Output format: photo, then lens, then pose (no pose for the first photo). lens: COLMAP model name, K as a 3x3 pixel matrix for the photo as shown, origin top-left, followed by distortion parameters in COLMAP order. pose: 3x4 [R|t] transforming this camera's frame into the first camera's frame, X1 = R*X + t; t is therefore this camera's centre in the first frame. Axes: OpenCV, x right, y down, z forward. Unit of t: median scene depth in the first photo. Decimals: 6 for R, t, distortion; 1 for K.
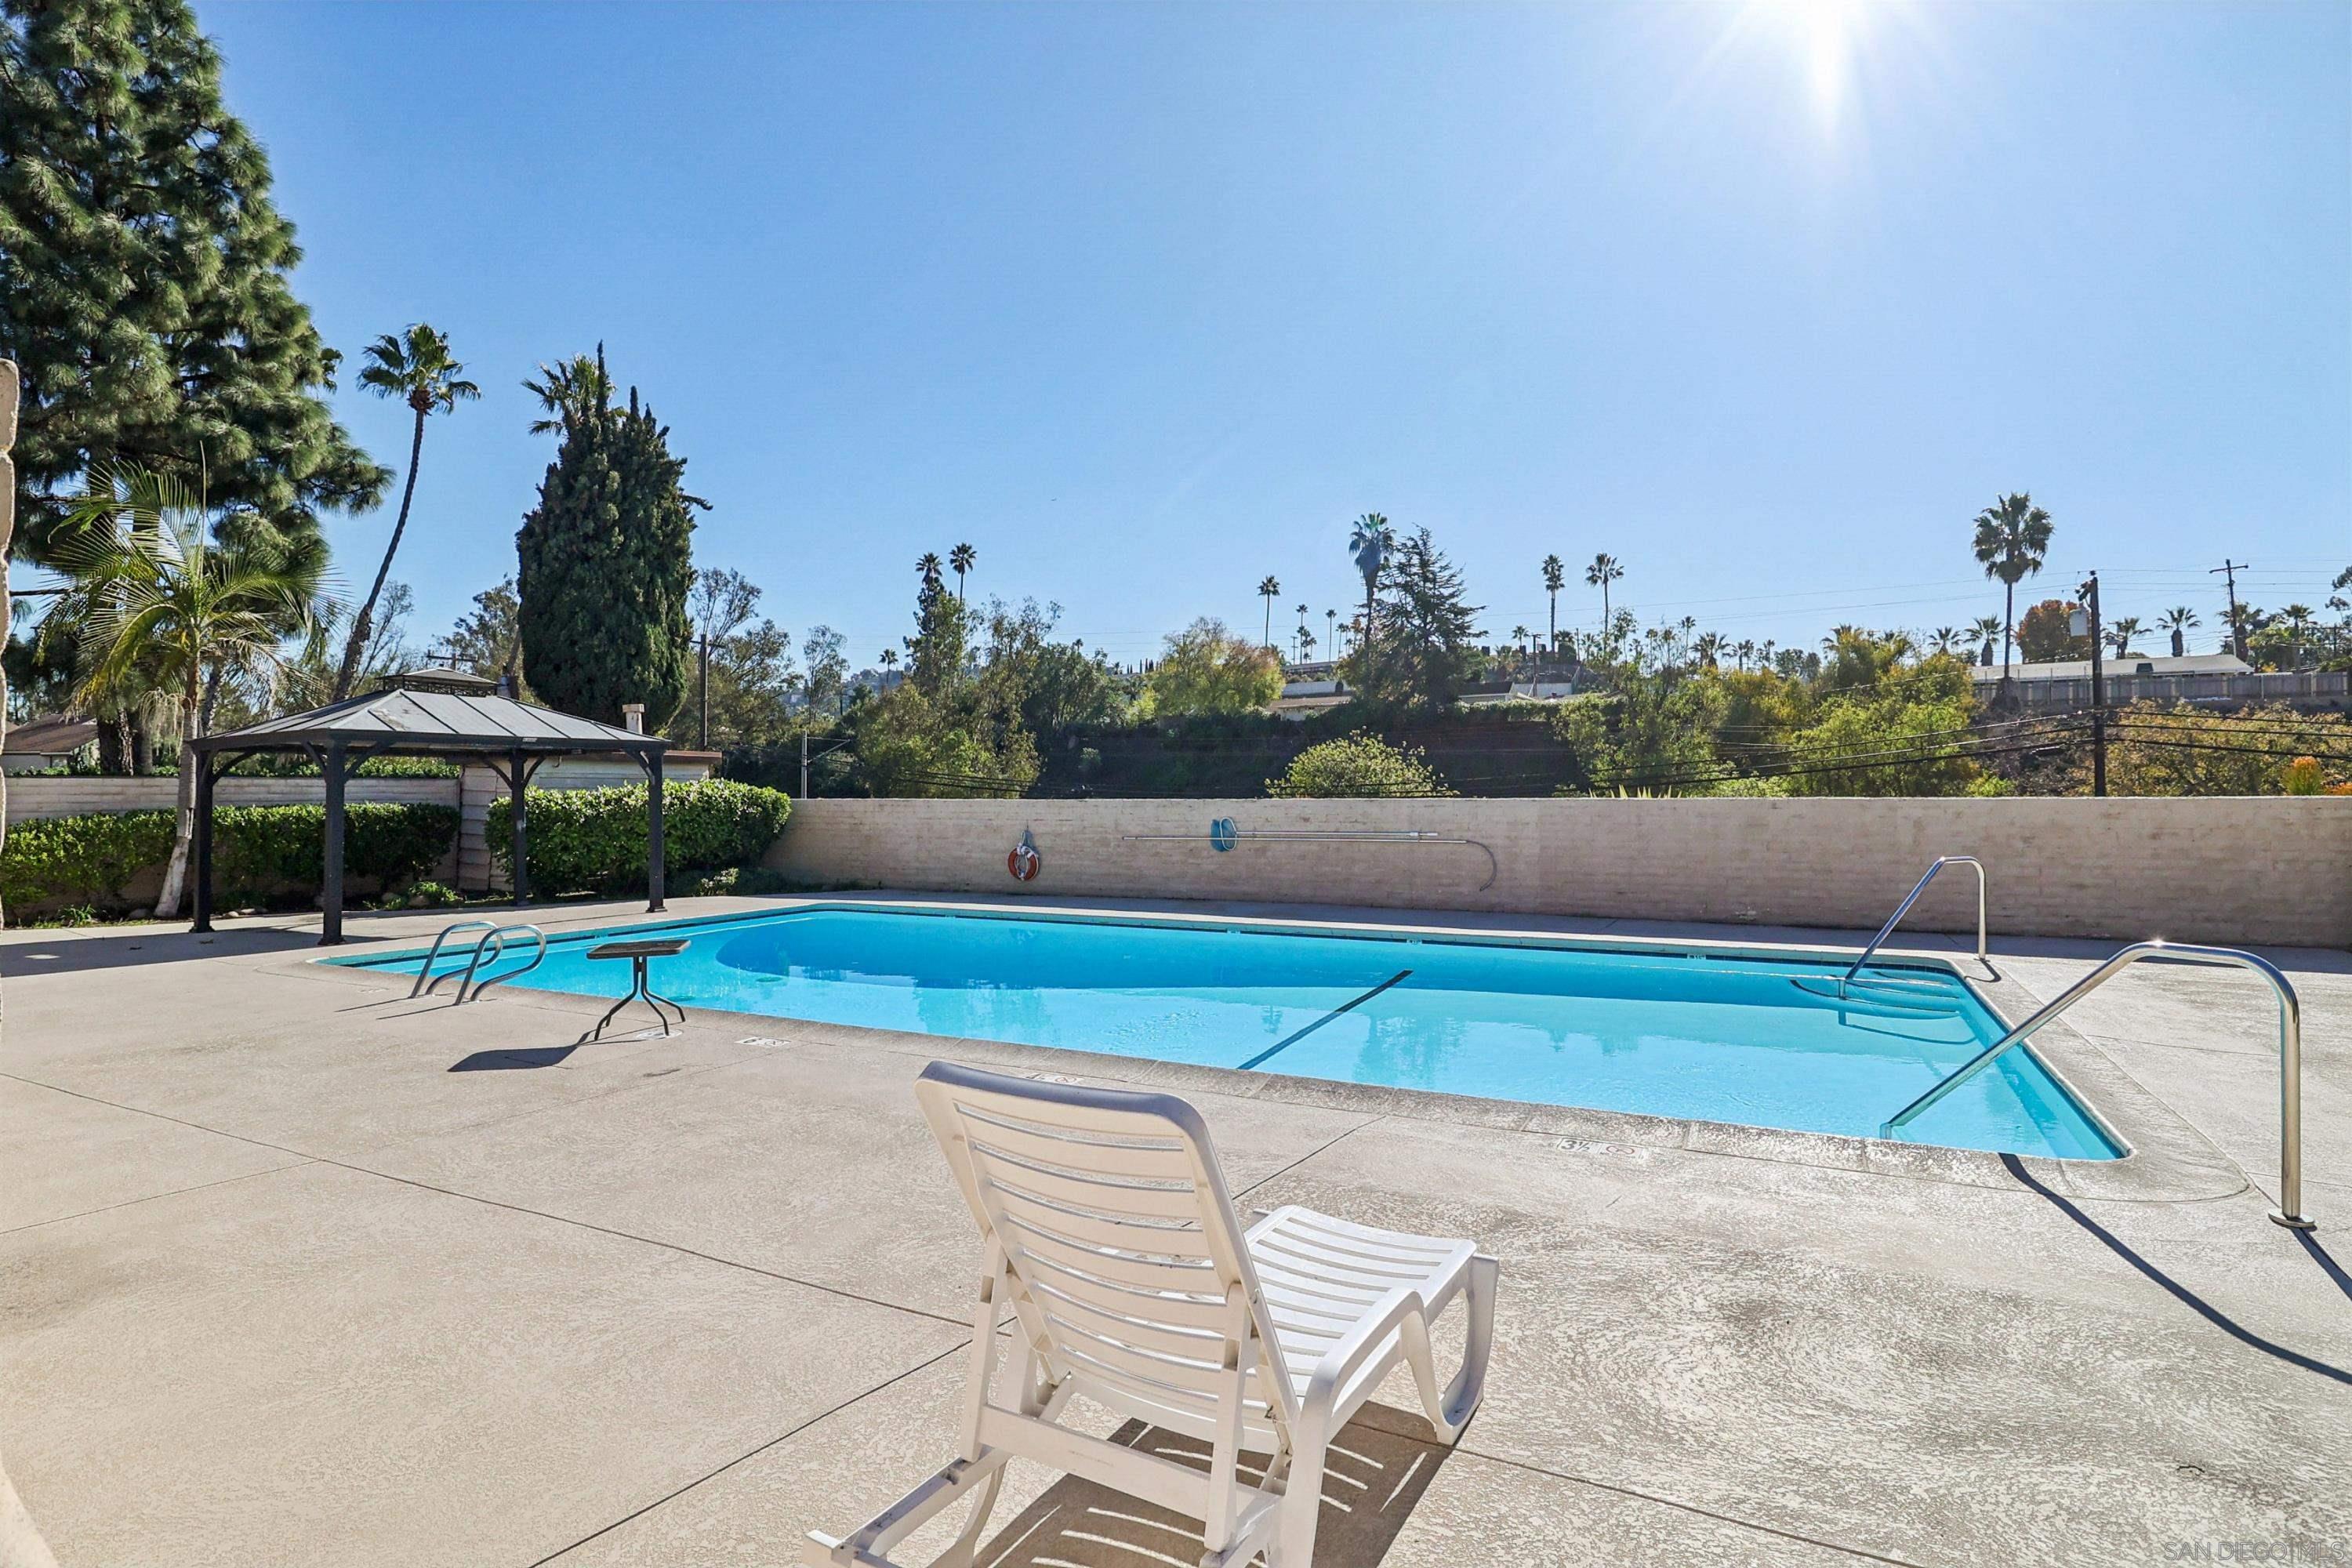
lens RADIAL K [[1154.2, 0, 1176.0], [0, 1154.2, 784.0], [0, 0, 1]] dist [-0.018768, -0.000198]
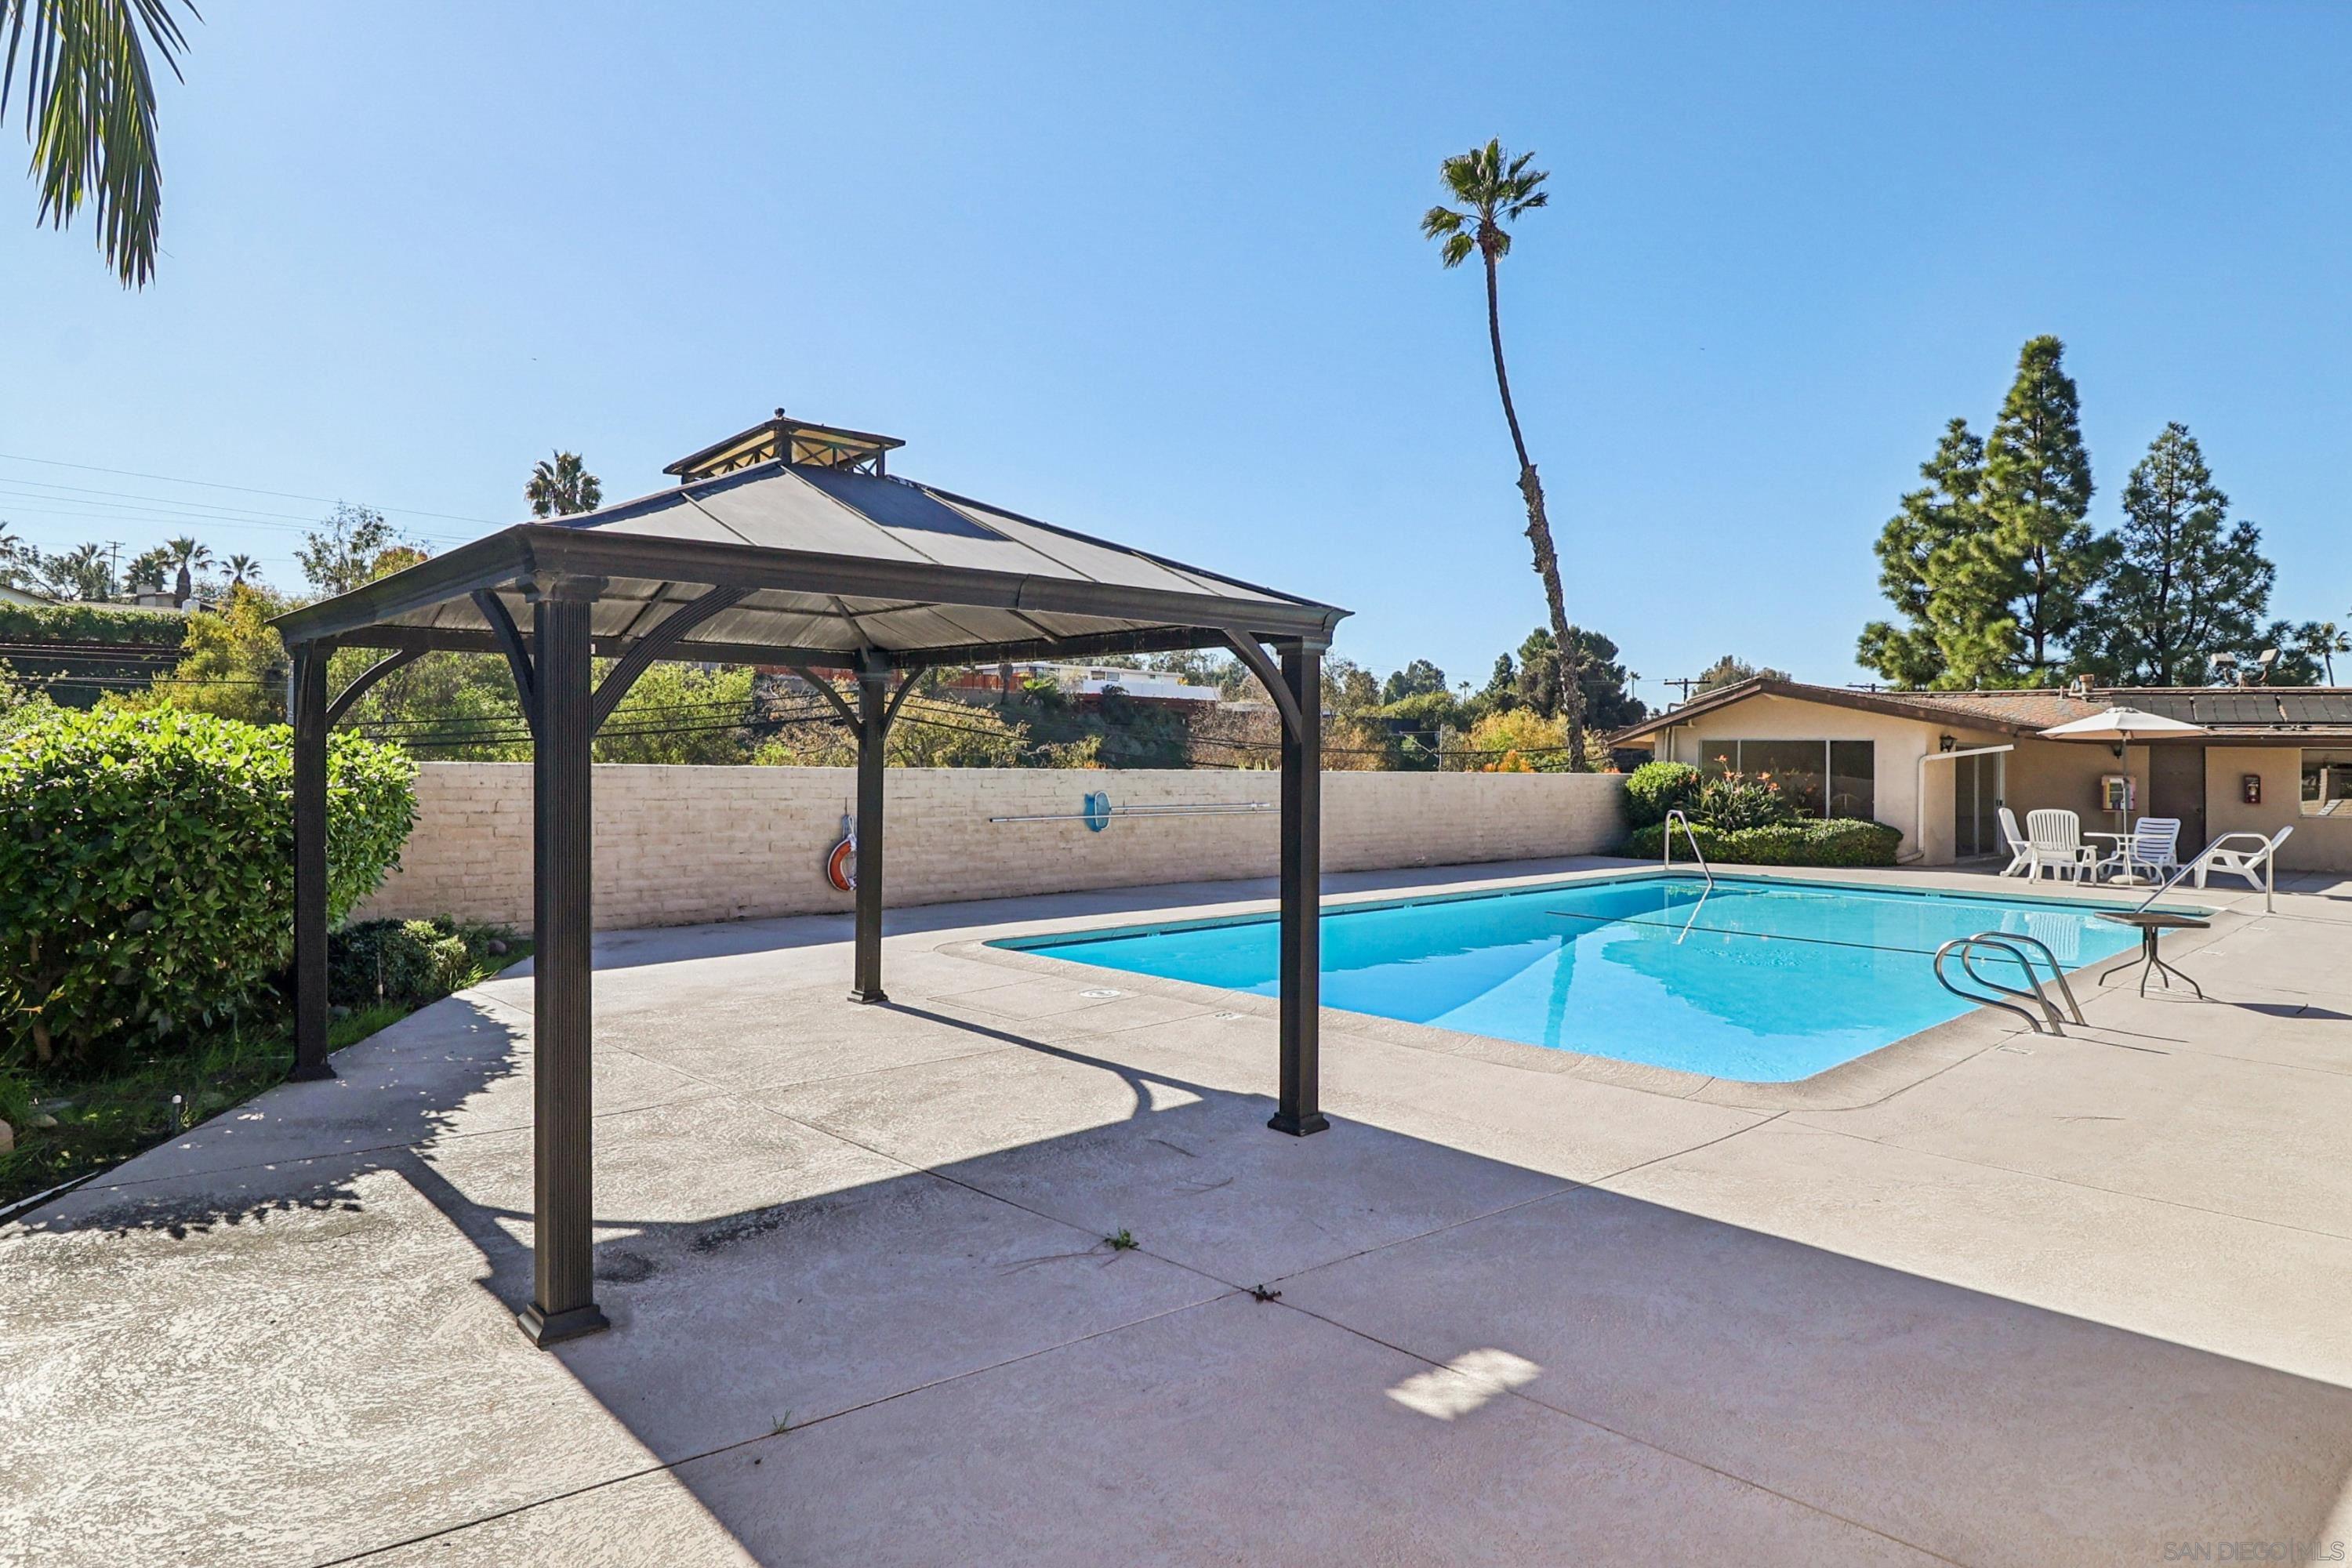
lens RADIAL K [[1306.7, 0, 1170.6], [0, 1306.7, 766.1], [0, 0, 1]] dist [0.013332, -0.017881]
pose [[0.299996, 0.006186, 0.953920, -0.626448], [-0.026403, 0.999650, 0.001820, 0.005715], [-0.953575, -0.025732, 0.300054, 0.491176]]
